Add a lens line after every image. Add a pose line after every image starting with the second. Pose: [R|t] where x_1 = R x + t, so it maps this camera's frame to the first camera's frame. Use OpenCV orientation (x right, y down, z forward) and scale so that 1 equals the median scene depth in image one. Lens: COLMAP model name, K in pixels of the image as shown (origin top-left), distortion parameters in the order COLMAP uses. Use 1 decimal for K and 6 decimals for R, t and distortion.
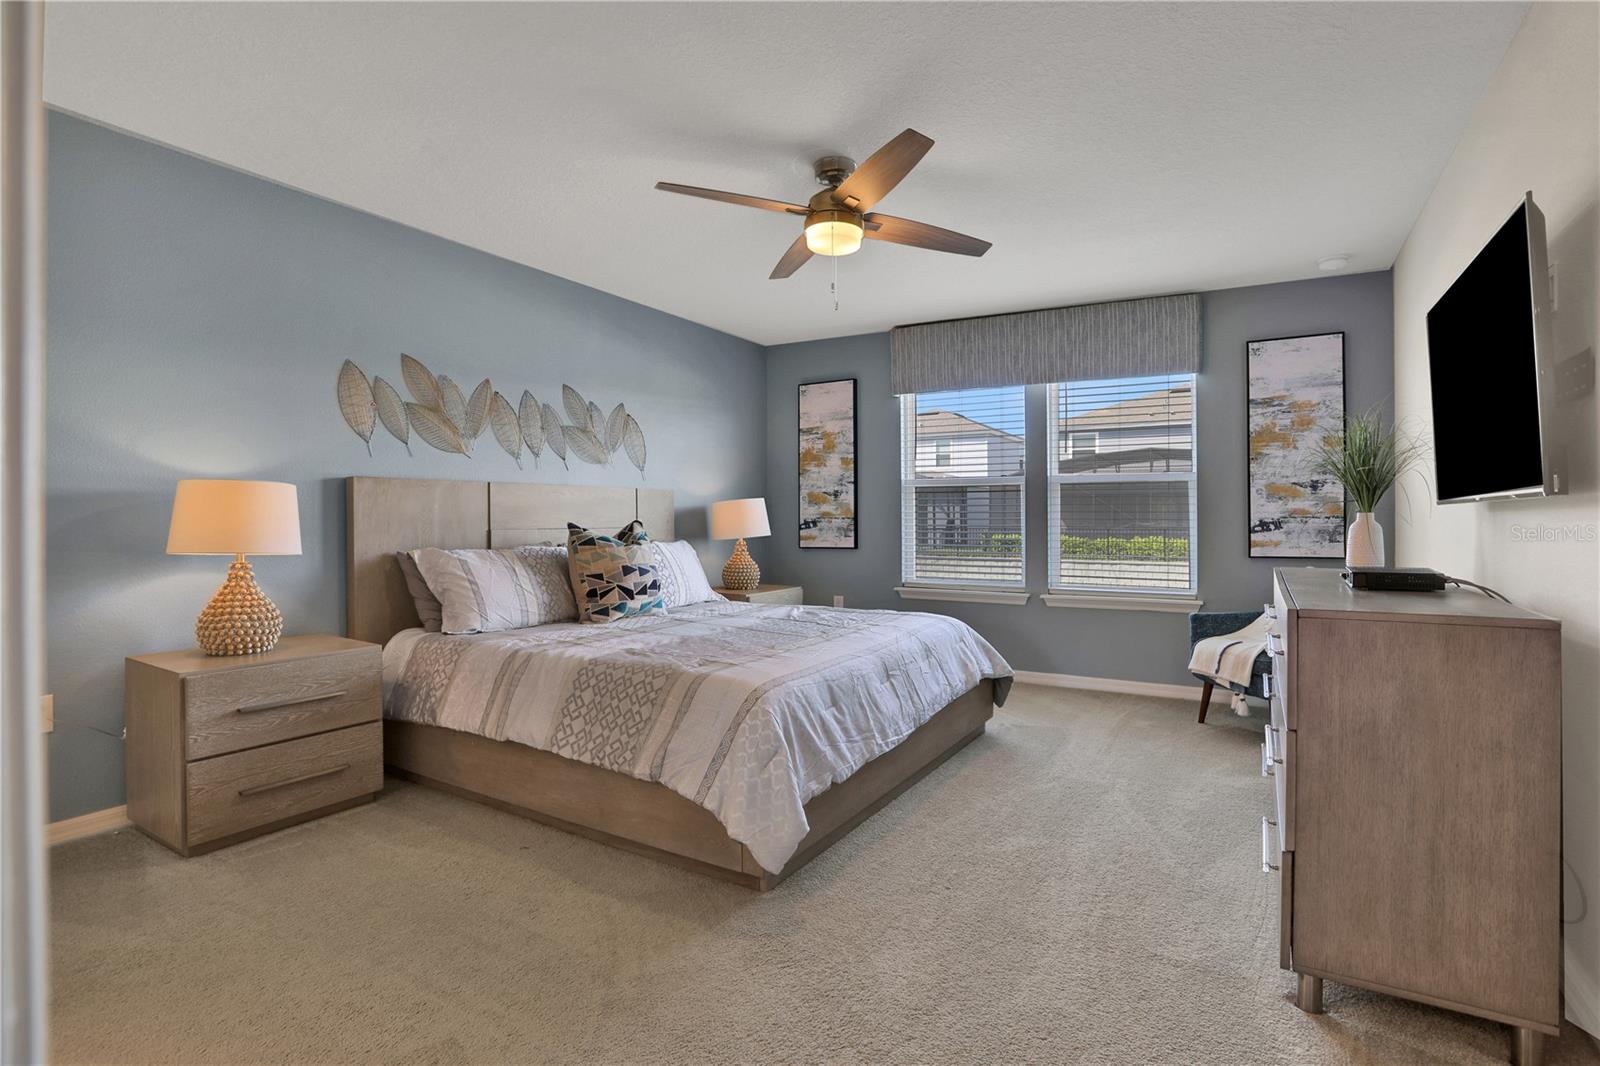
lens RADIAL K [[784.9, 0, 798.2], [0, 784.9, 505.1], [0, 0, 1]] dist [-0.044504, 0.003744]
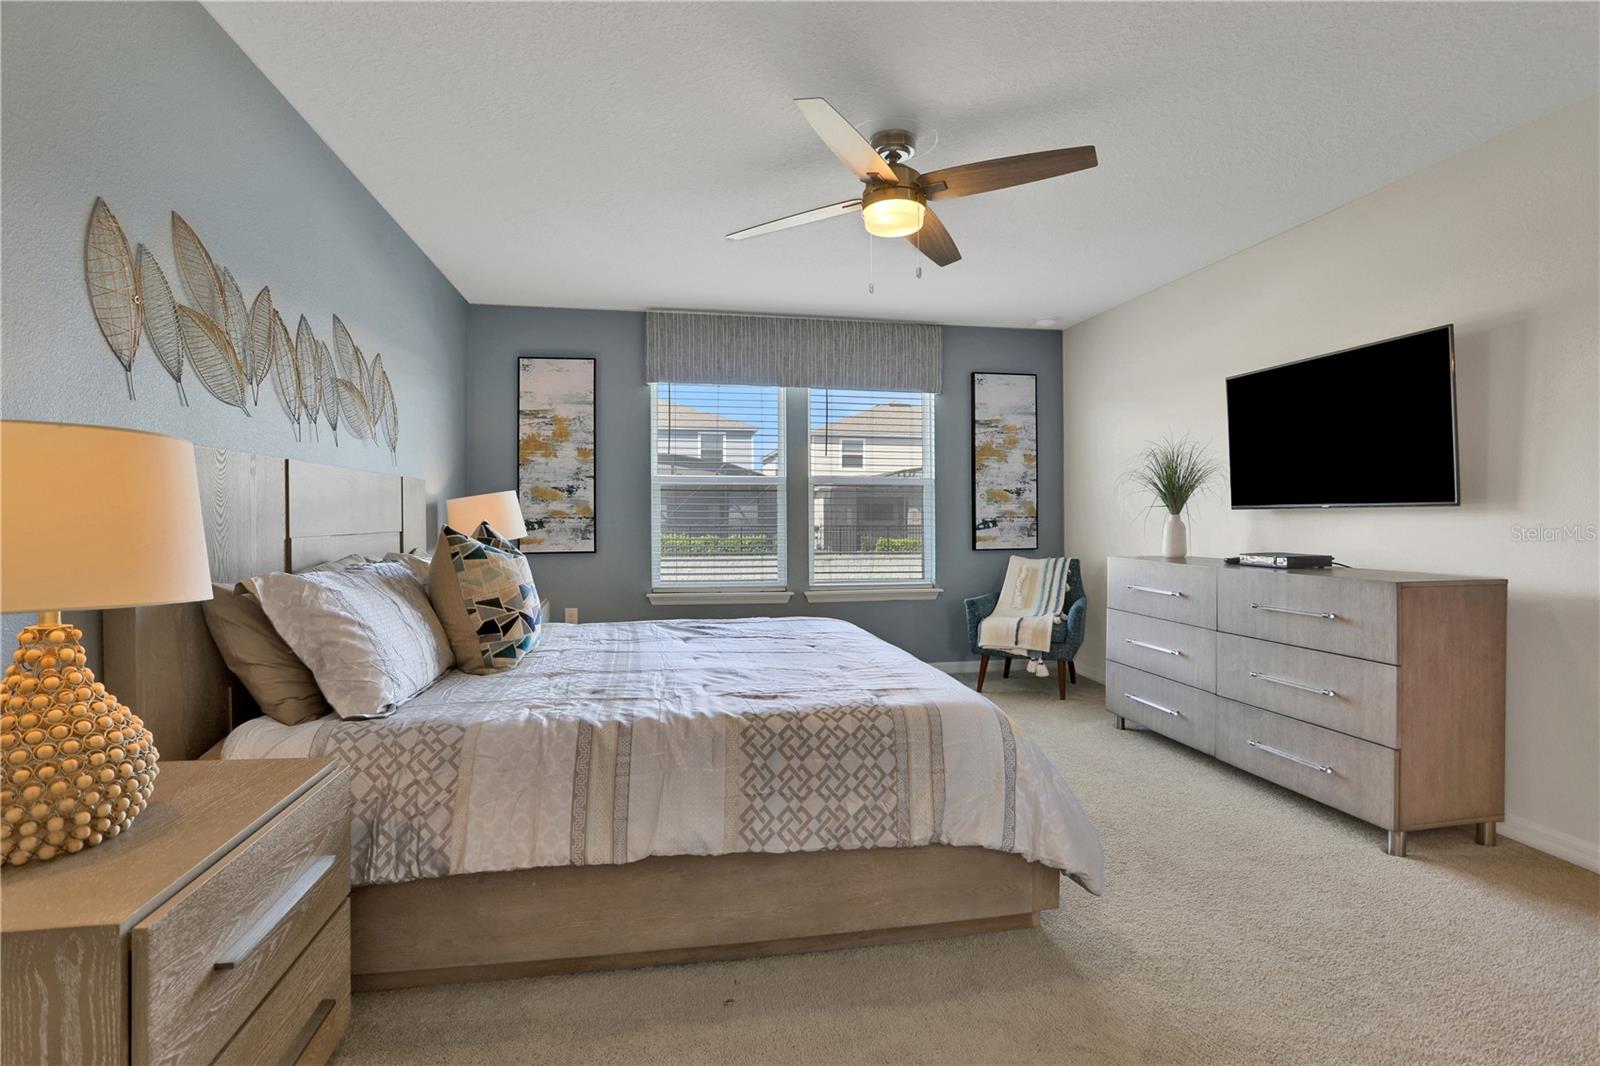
lens RADIAL K [[784.9, 0, 792.1], [0, 784.9, 510.7], [0, 0, 1]] dist [-0.044504, 0.003744]
pose [[0.746524, 0.004849, 0.665341, -0.464052], [-0.009441, 0.999950, 0.003305, 0.004543], [-0.665291, -0.008749, 0.746533, 0.278881]]
